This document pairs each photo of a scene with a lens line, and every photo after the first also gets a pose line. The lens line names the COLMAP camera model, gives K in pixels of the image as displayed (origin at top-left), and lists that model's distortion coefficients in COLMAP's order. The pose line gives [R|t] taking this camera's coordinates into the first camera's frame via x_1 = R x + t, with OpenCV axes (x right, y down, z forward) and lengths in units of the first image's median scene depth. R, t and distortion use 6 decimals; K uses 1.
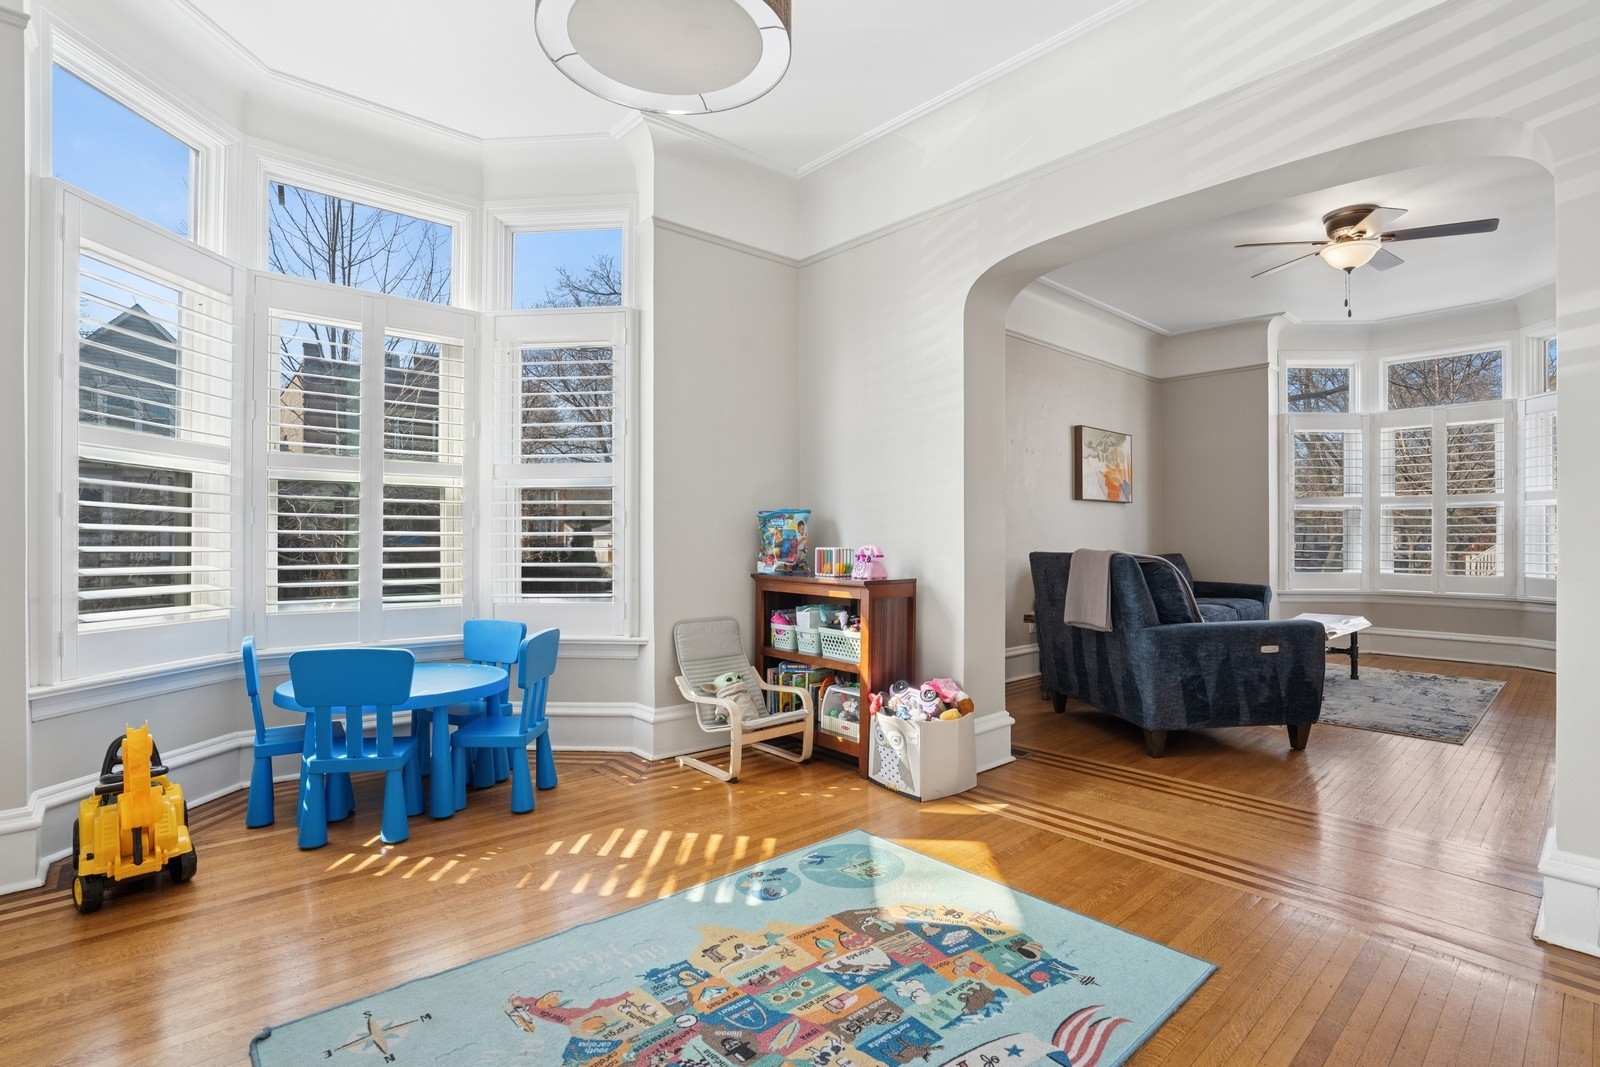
lens RADIAL K [[752.2, 0, 800.0], [0, 752.2, 533.5], [0, 0, 1]] dist [-0.054292, 0.017500]
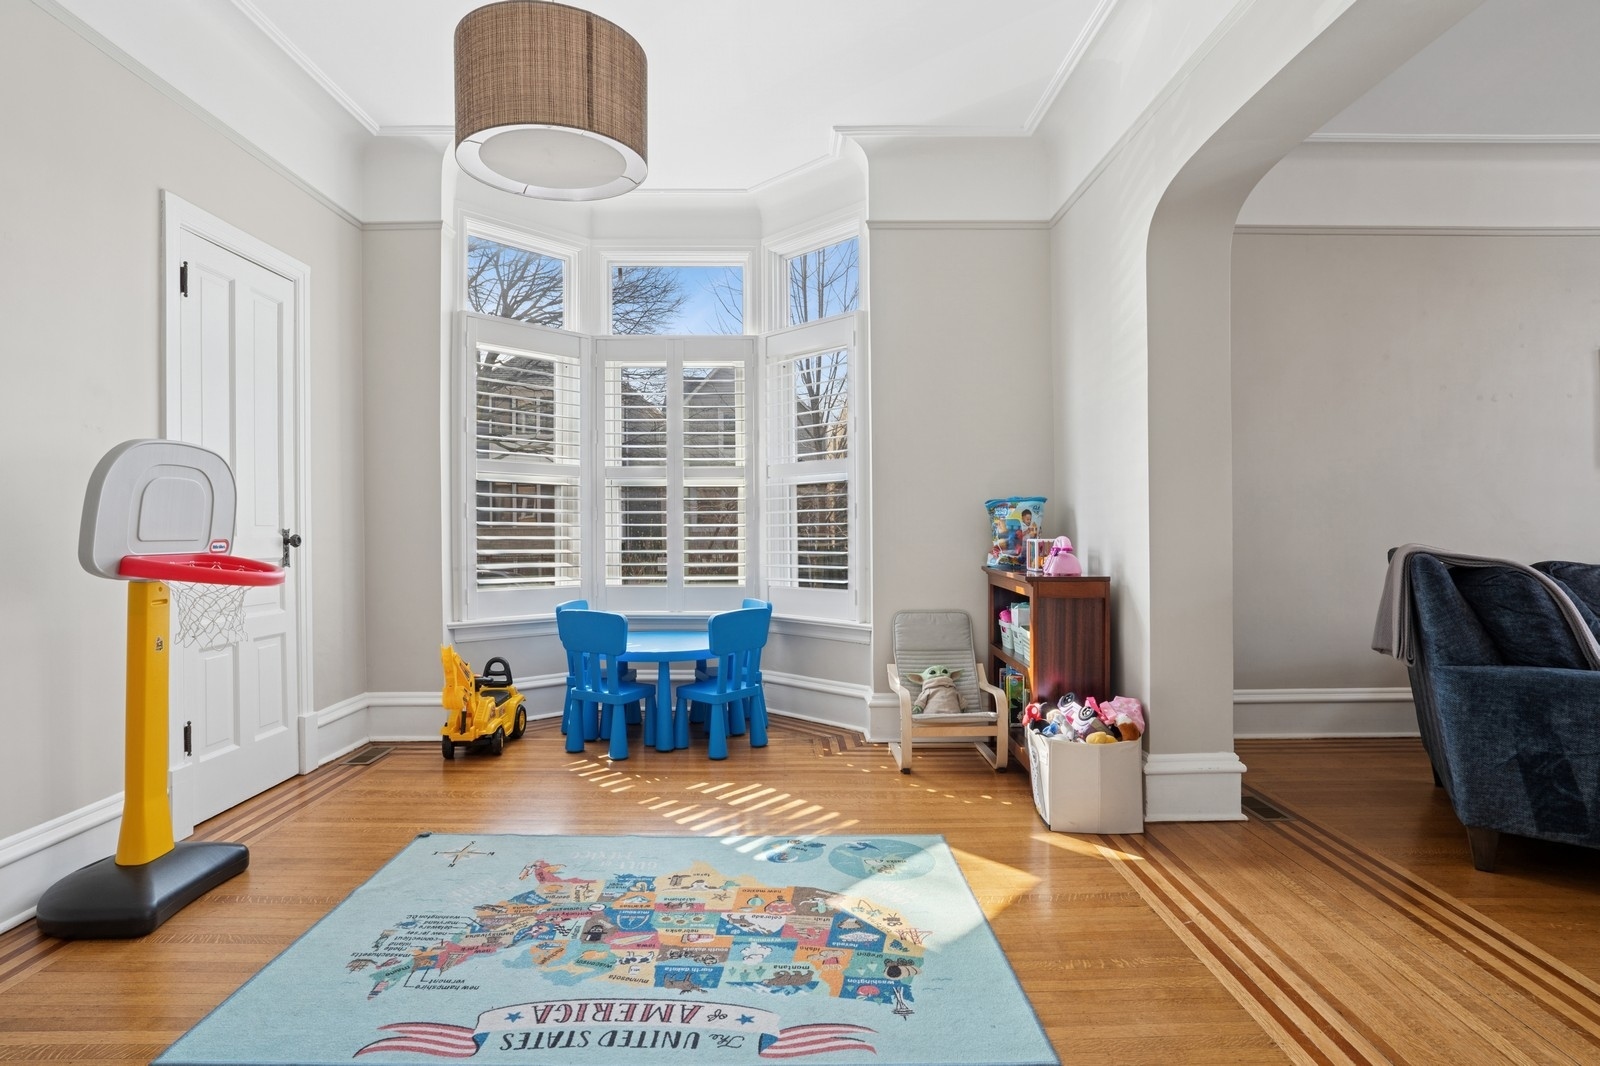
lens RADIAL K [[818.6, 0, 803.5], [0, 818.6, 521.3], [0, 0, 1]] dist [-0.034287, 0.020878]
pose [[0.759338, -0.006362, -0.650665, 0.516394], [0.007402, 0.999972, -0.001139, -0.004585], [0.650654, -0.003952, 0.759364, 0.078231]]
